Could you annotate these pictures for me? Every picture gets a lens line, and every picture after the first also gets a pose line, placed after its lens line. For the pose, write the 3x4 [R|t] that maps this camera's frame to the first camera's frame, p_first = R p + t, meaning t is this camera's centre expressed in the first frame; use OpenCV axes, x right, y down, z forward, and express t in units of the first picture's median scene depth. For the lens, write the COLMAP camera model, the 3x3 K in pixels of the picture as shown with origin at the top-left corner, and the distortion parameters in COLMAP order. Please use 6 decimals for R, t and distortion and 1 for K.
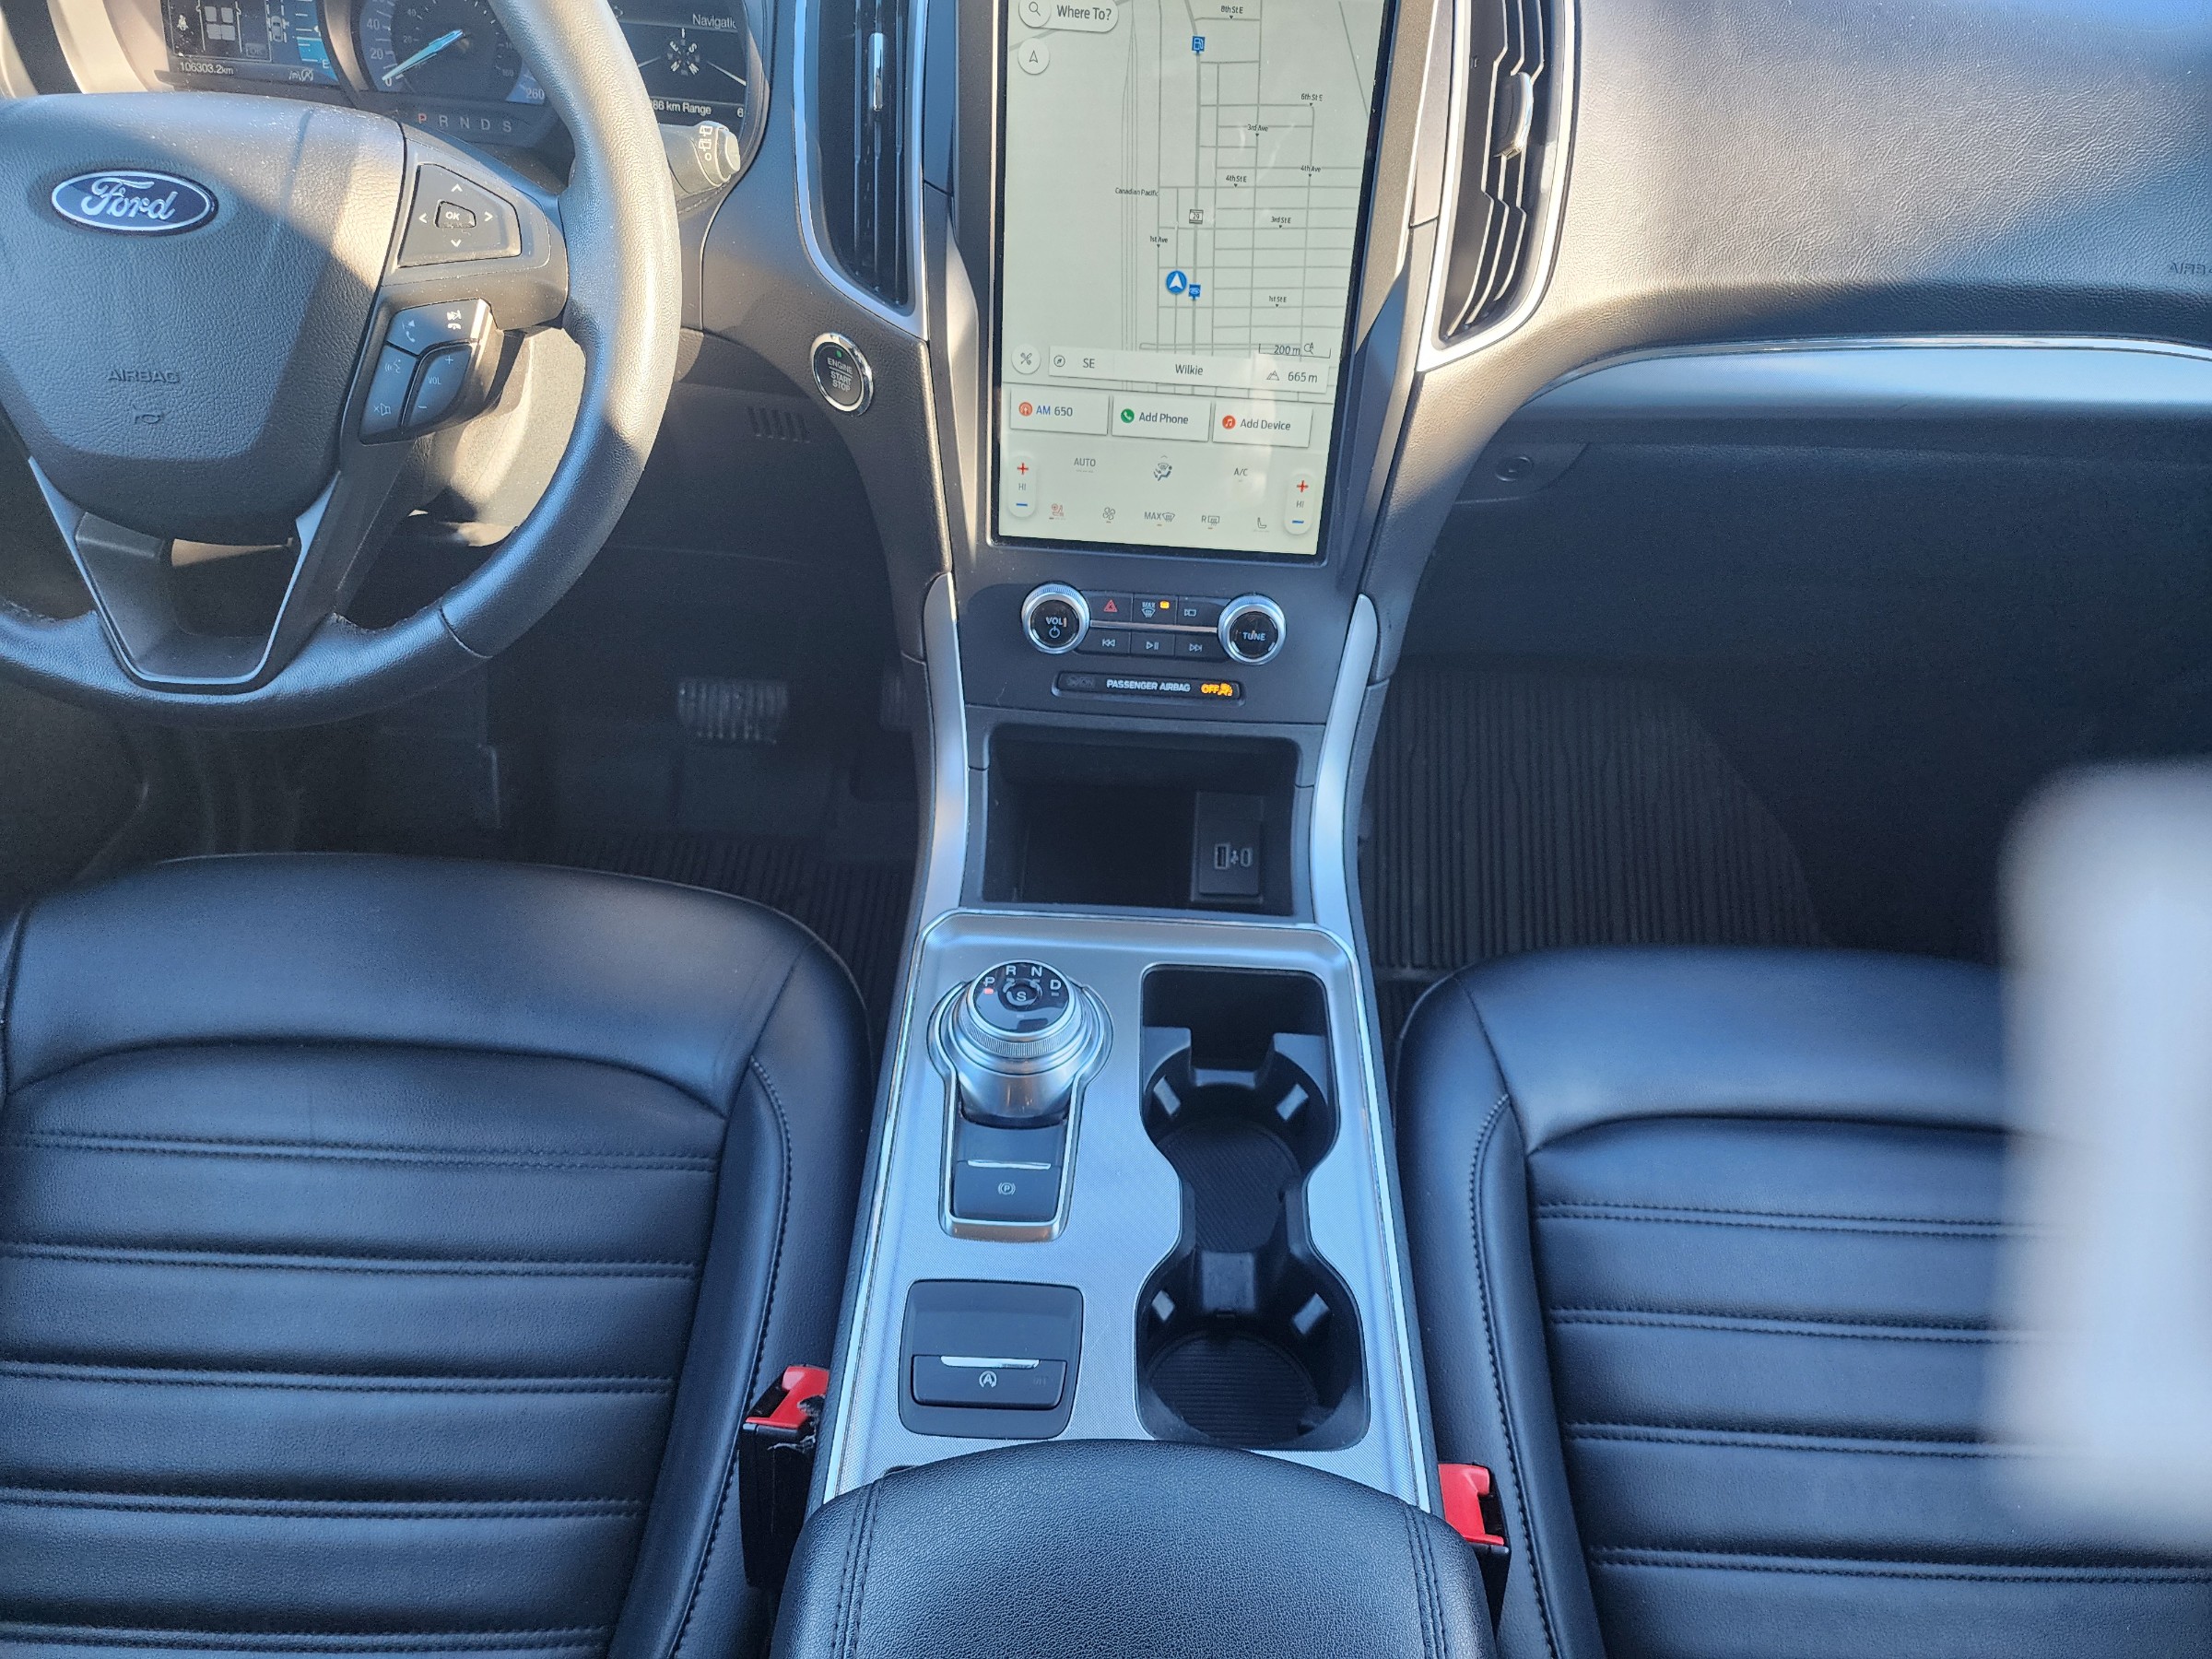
lens RADIAL K [[1532.6, 0, 1144.8], [0, 1532.6, 858.9], [0, 0, 1]] dist [0.071543, -0.074560]
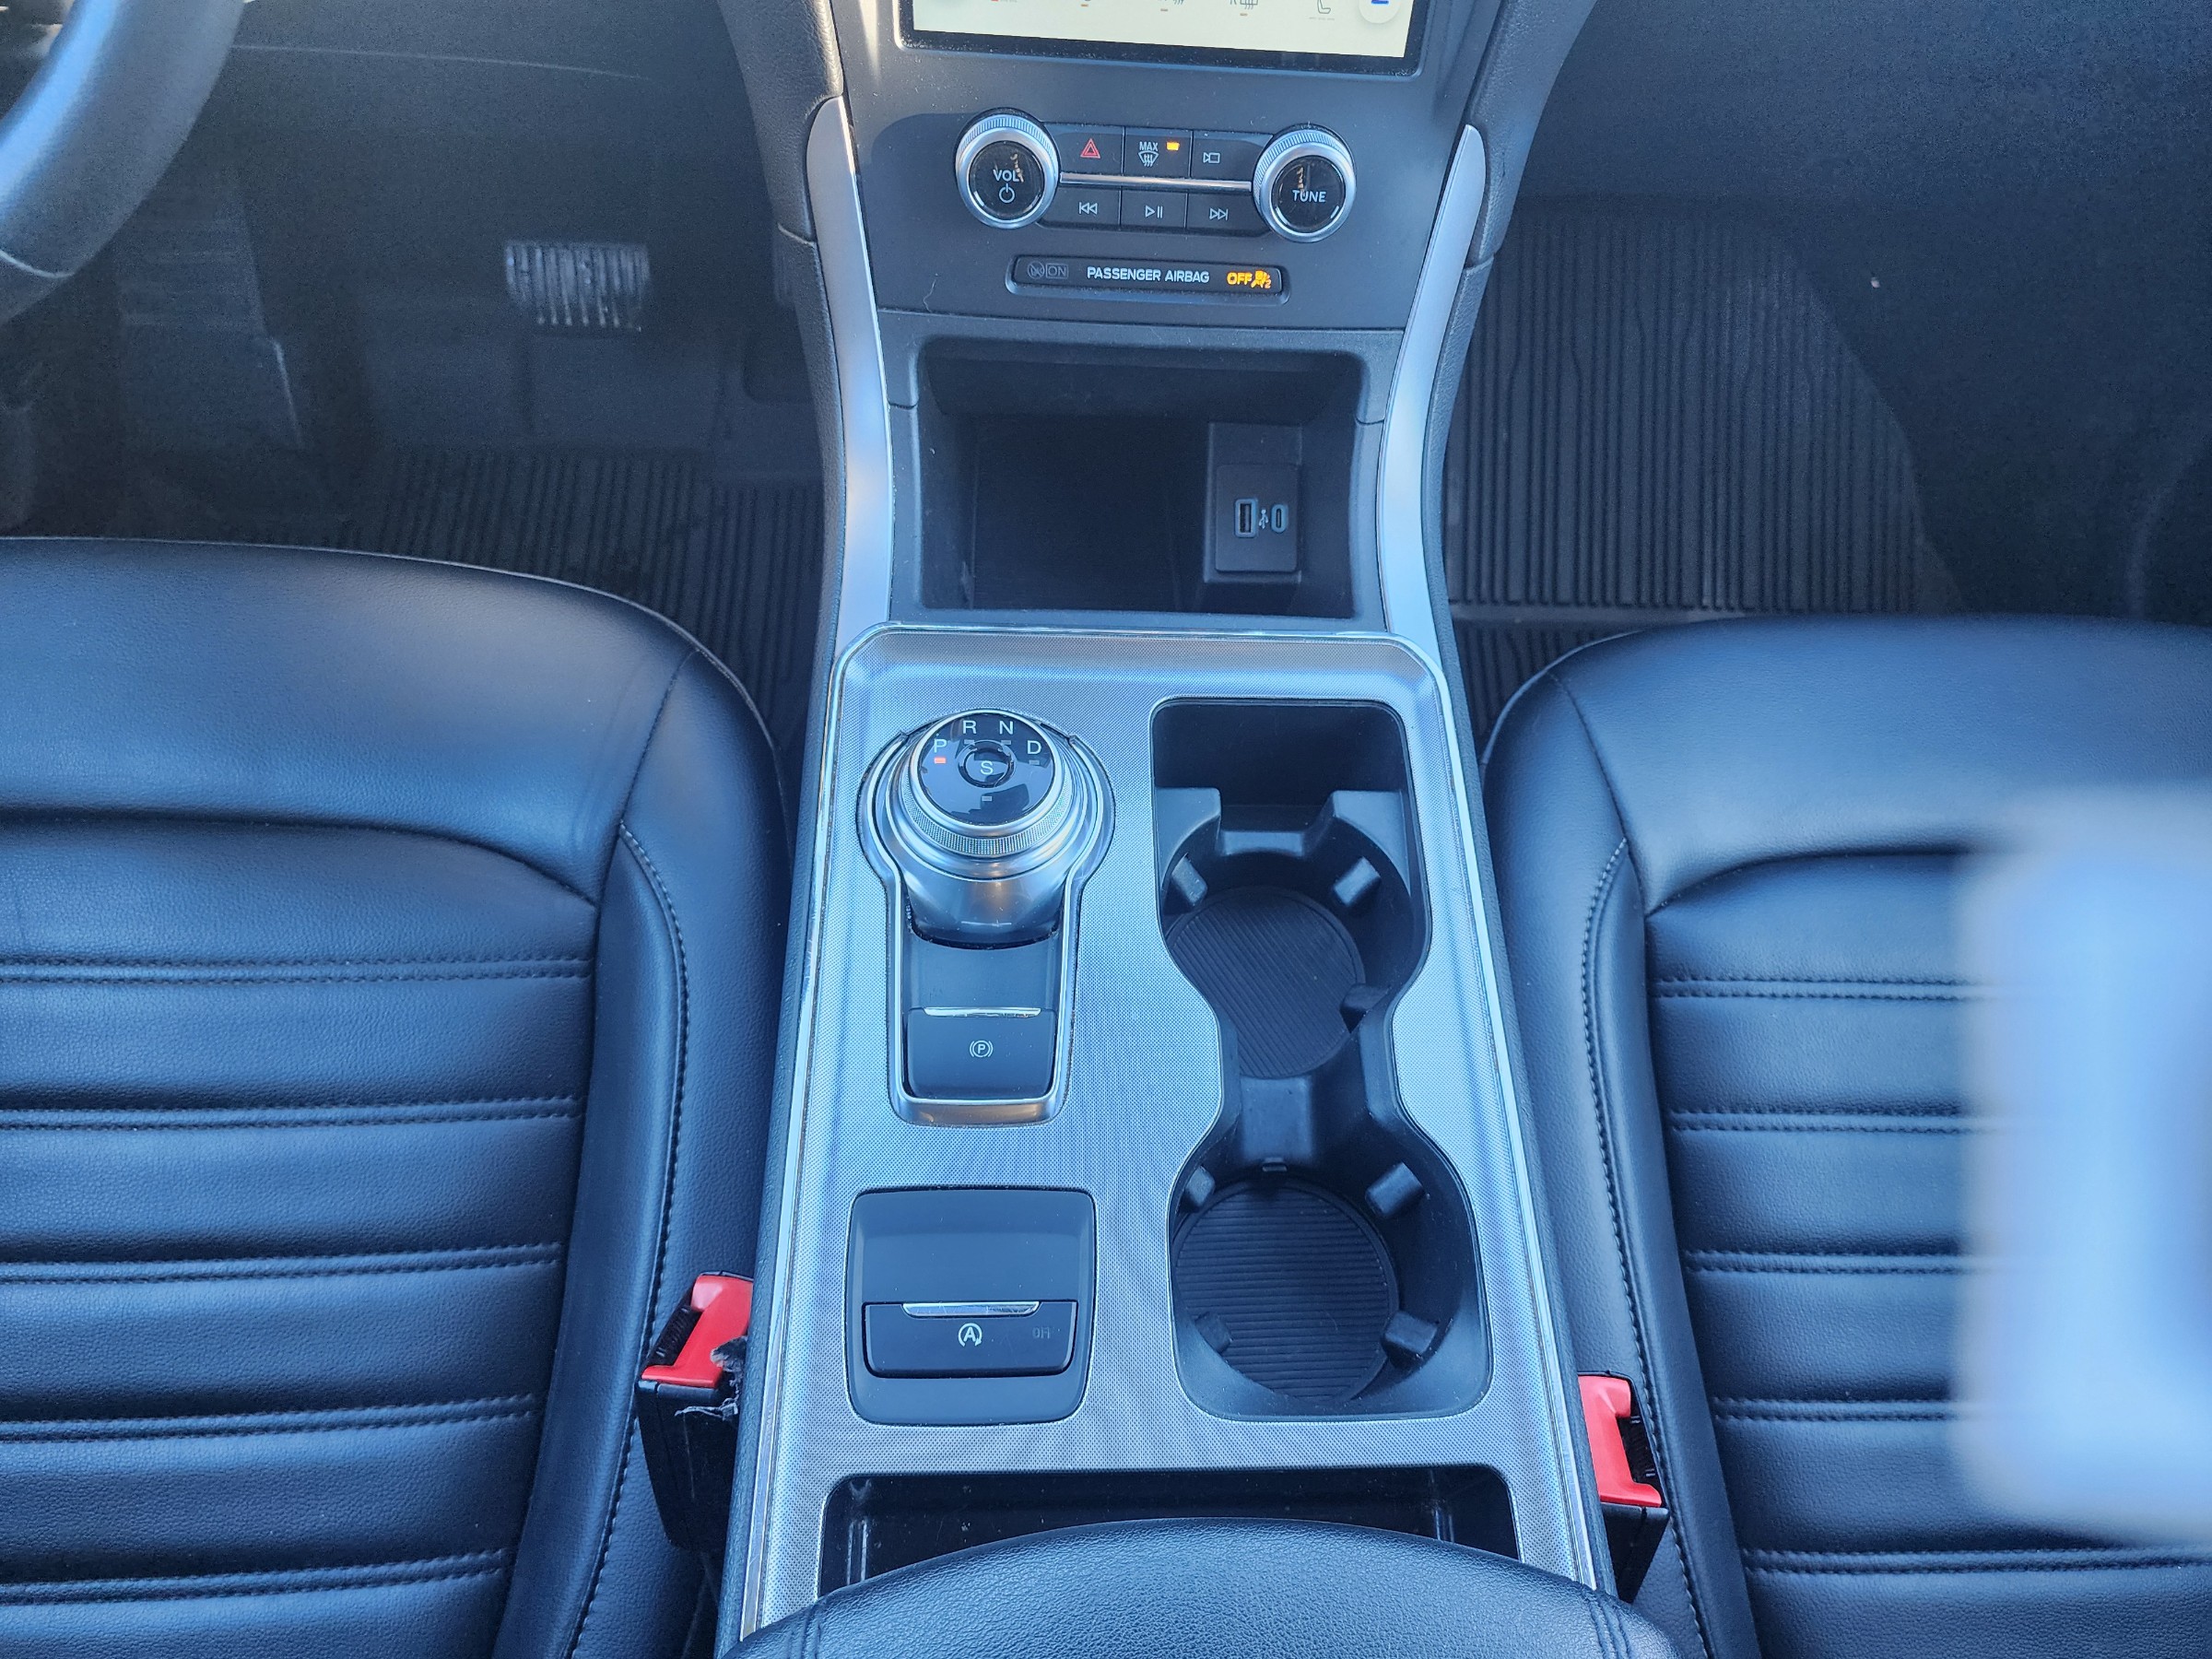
lens RADIAL K [[1512.6, 0, 1141.4], [0, 1512.6, 840.0], [0, 0, 1]] dist [0.043224, -0.033682]
pose [[0.999249, -0.026294, 0.028471, -0.028573], [0.017230, 0.959448, 0.281358, -0.067723], [-0.034715, -0.280657, 0.959180, 0.306650]]
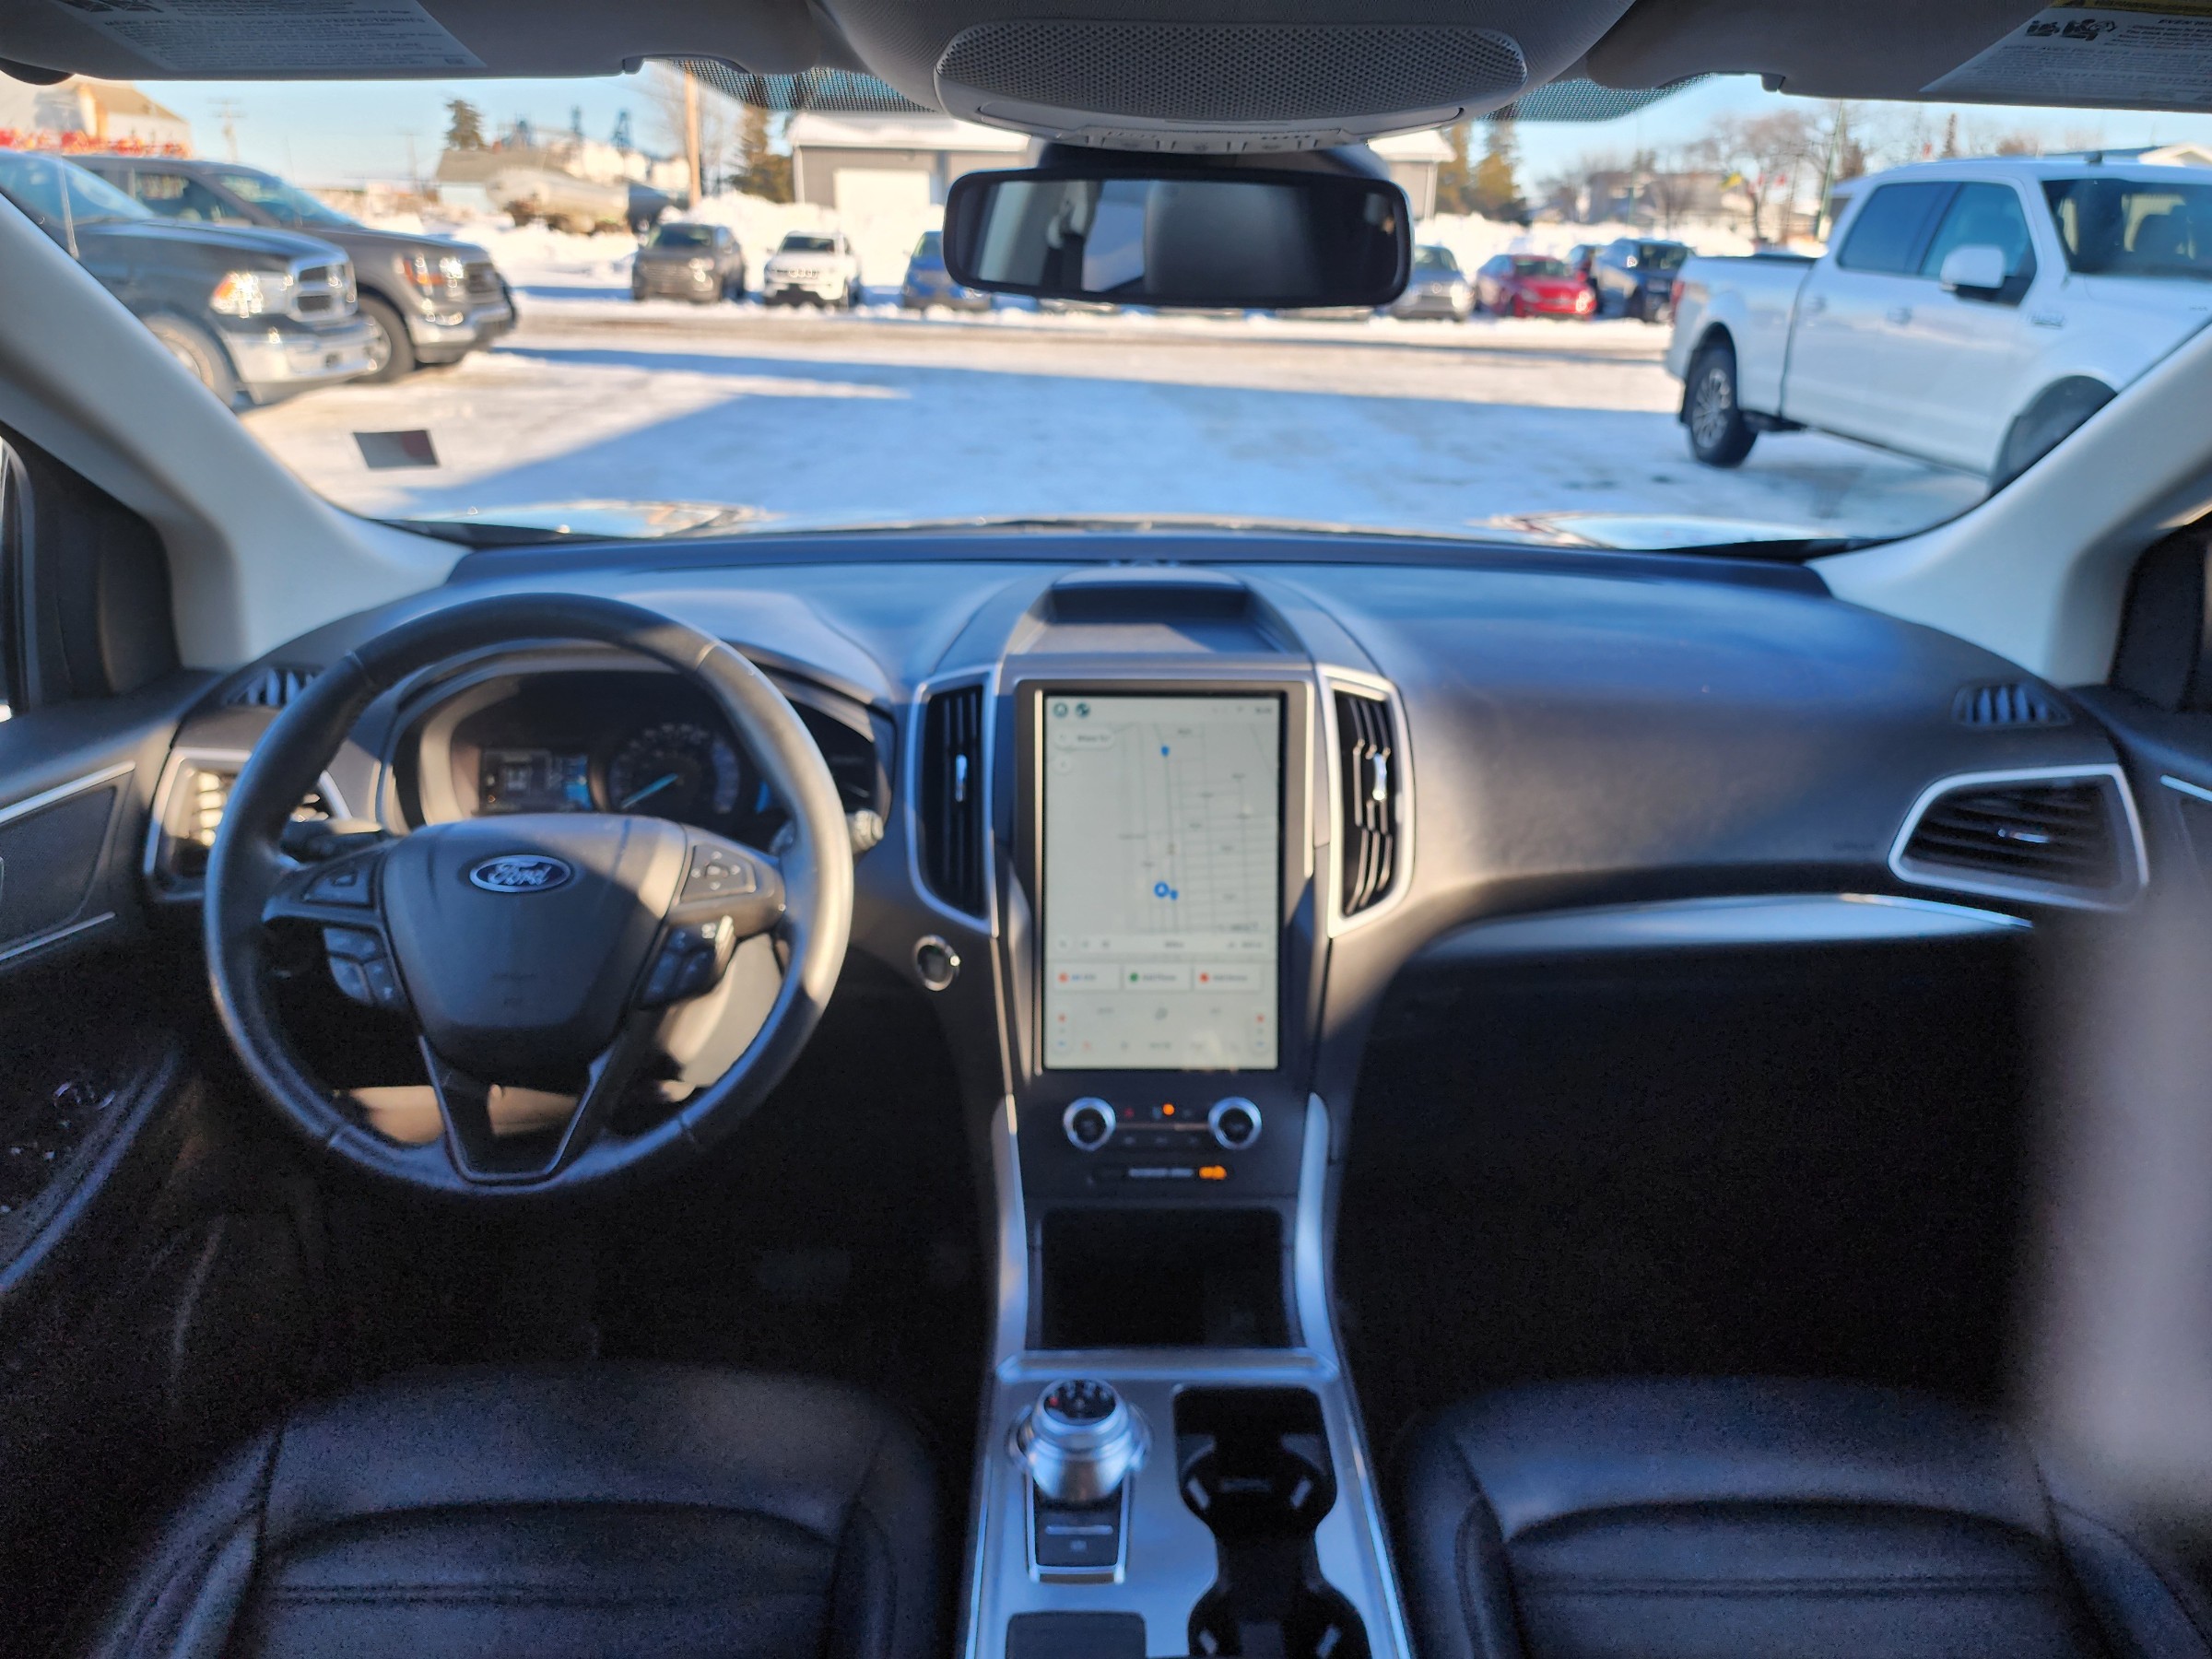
lens RADIAL K [[1484.4, 0, 1125.5], [0, 1484.4, 840.0], [0, 0, 1]] dist [0.083190, -0.072541]
pose [[0.998087, -0.061565, 0.005744, -0.019289], [0.058286, 0.905765, -0.419753, 0.180769], [0.020640, 0.419285, 0.907620, -0.318820]]
